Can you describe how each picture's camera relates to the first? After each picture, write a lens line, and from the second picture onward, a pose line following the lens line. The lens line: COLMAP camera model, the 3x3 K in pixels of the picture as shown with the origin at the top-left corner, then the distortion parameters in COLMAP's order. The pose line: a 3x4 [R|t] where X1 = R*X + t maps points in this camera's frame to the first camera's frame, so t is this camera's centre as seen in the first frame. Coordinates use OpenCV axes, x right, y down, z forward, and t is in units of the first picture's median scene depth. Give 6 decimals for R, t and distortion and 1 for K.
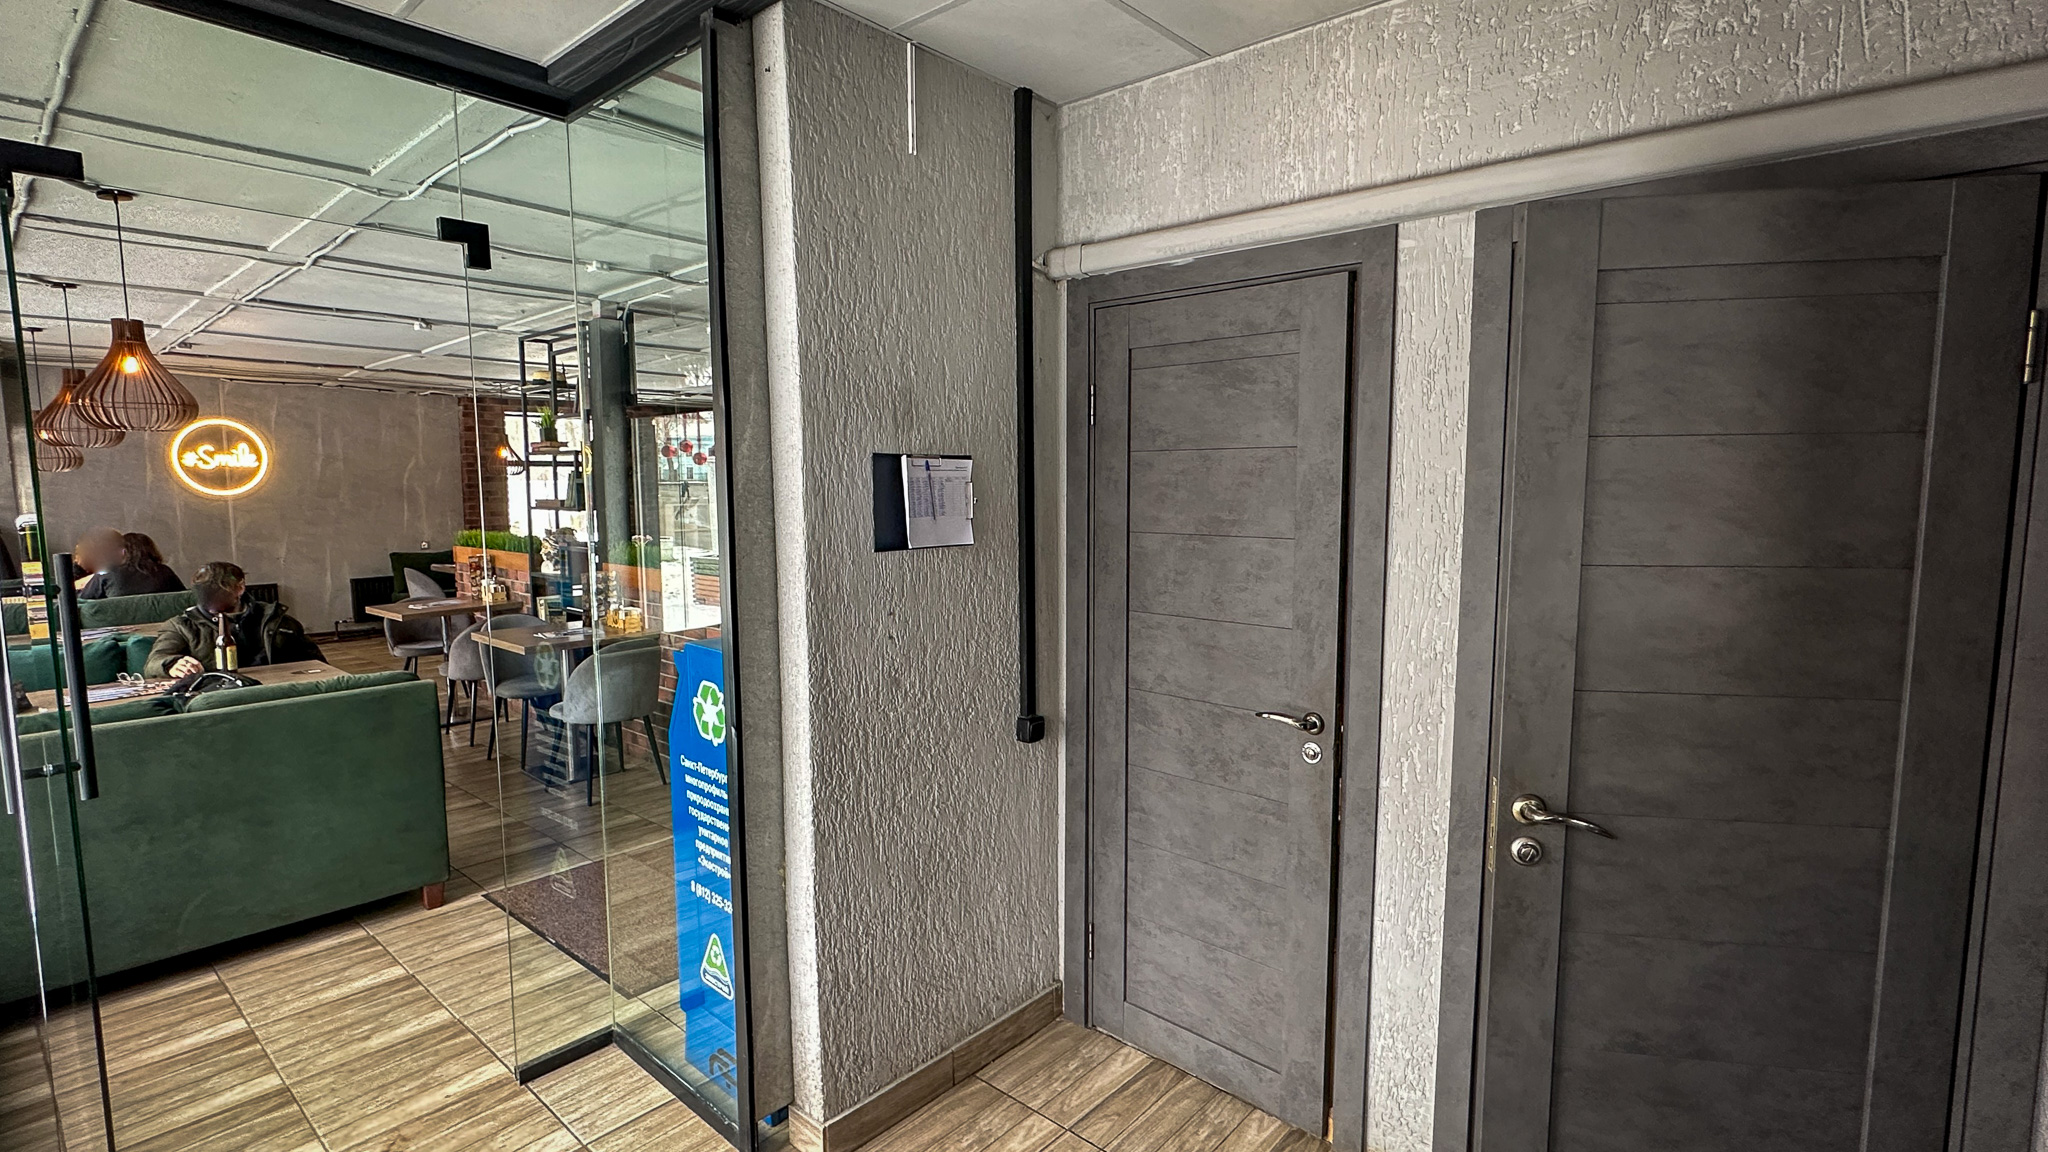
lens RADIAL K [[962.9, 0, 1017.2], [0, 962.9, 591.6], [0, 0, 1]] dist [-0.003434, -0.000320]
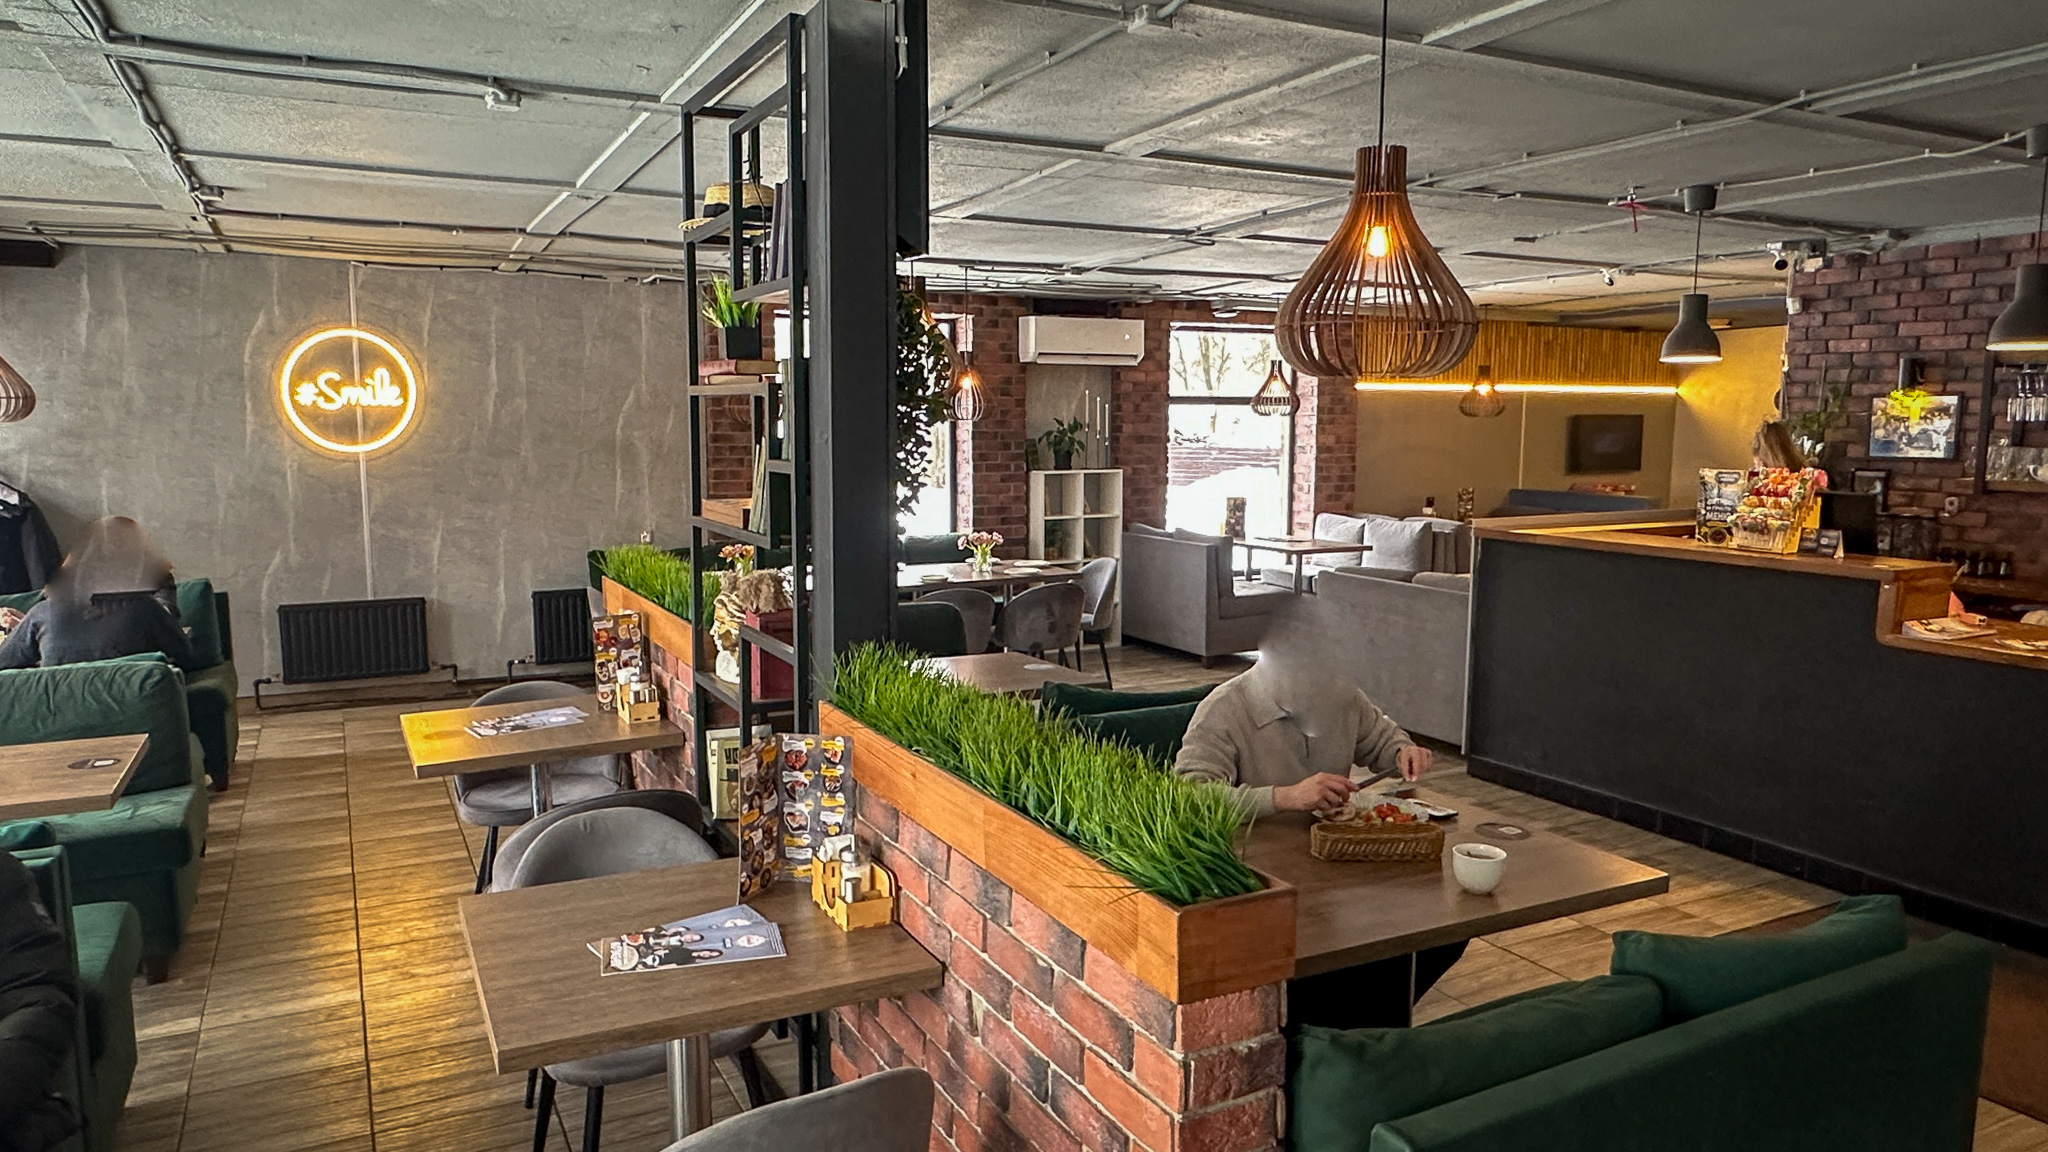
lens RADIAL K [[1332.3, 0, 1040.6], [0, 1332.3, 580.9], [0, 0, 1]] dist [-0.001724, 0.003790]
pose [[0.936584, 0.048732, -0.347038, -0.110035], [-0.043741, 0.998796, 0.022206, -0.055145], [0.347702, -0.005618, 0.937588, 0.344273]]
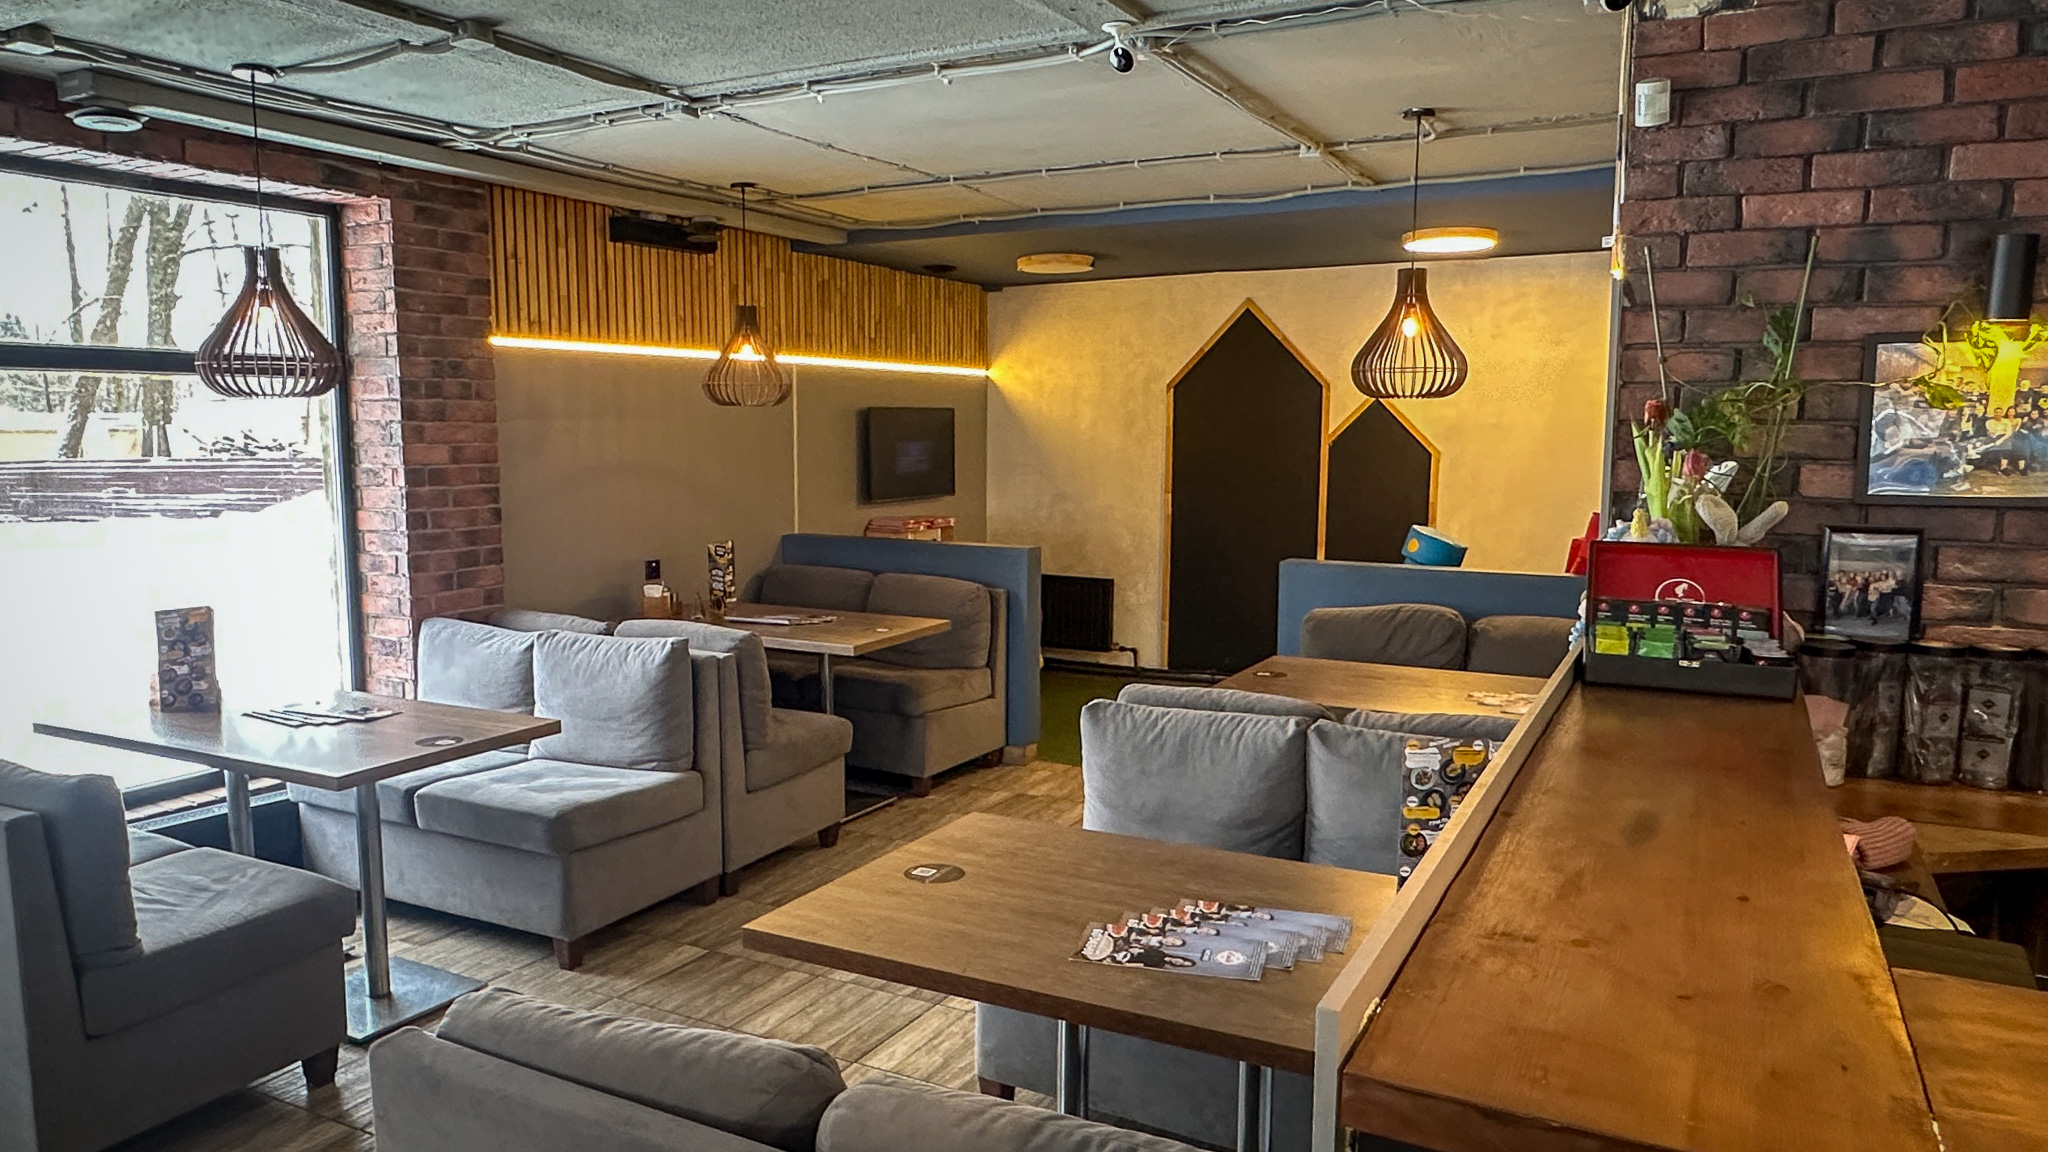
lens RADIAL K [[1332.3, 0, 992.3], [0, 1332.3, 605.8], [0, 0, 1]] dist [-0.001724, 0.003790]
pose [[0.974326, -0.022357, 0.224029, -0.191475], [0.016231, 0.999443, 0.029148, -0.117636], [-0.224556, -0.024763, 0.974146, 0.980560]]
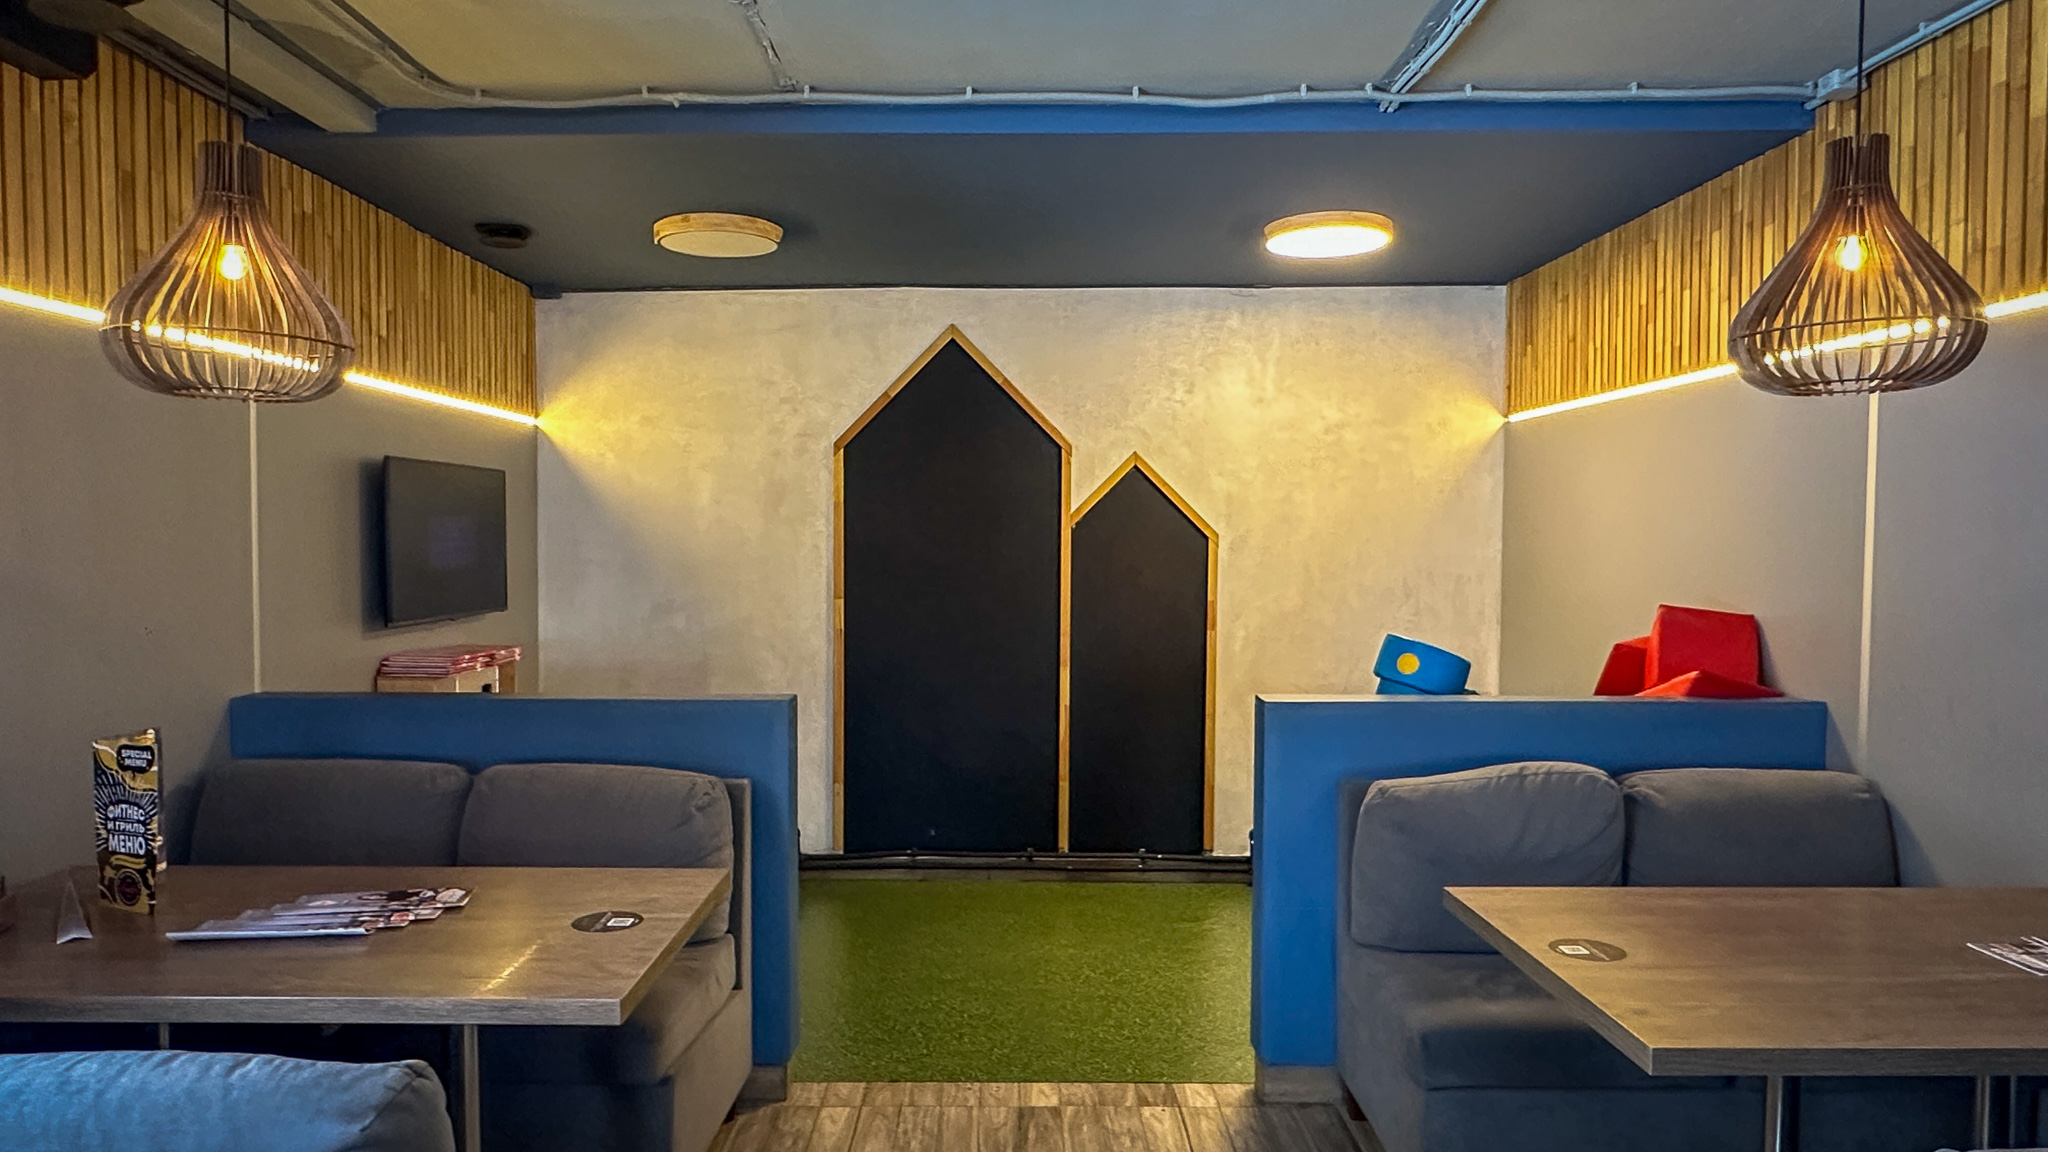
lens RADIAL K [[1270.6, 0, 991.3], [0, 1270.6, 591.2], [0, 0, 1]] dist [0.000053, -0.004138]
pose [[0.748189, -0.020798, 0.663160, -0.213601], [0.066899, 0.996780, -0.044215, -0.138050], [-0.660104, 0.077446, 0.747171, 1.344171]]
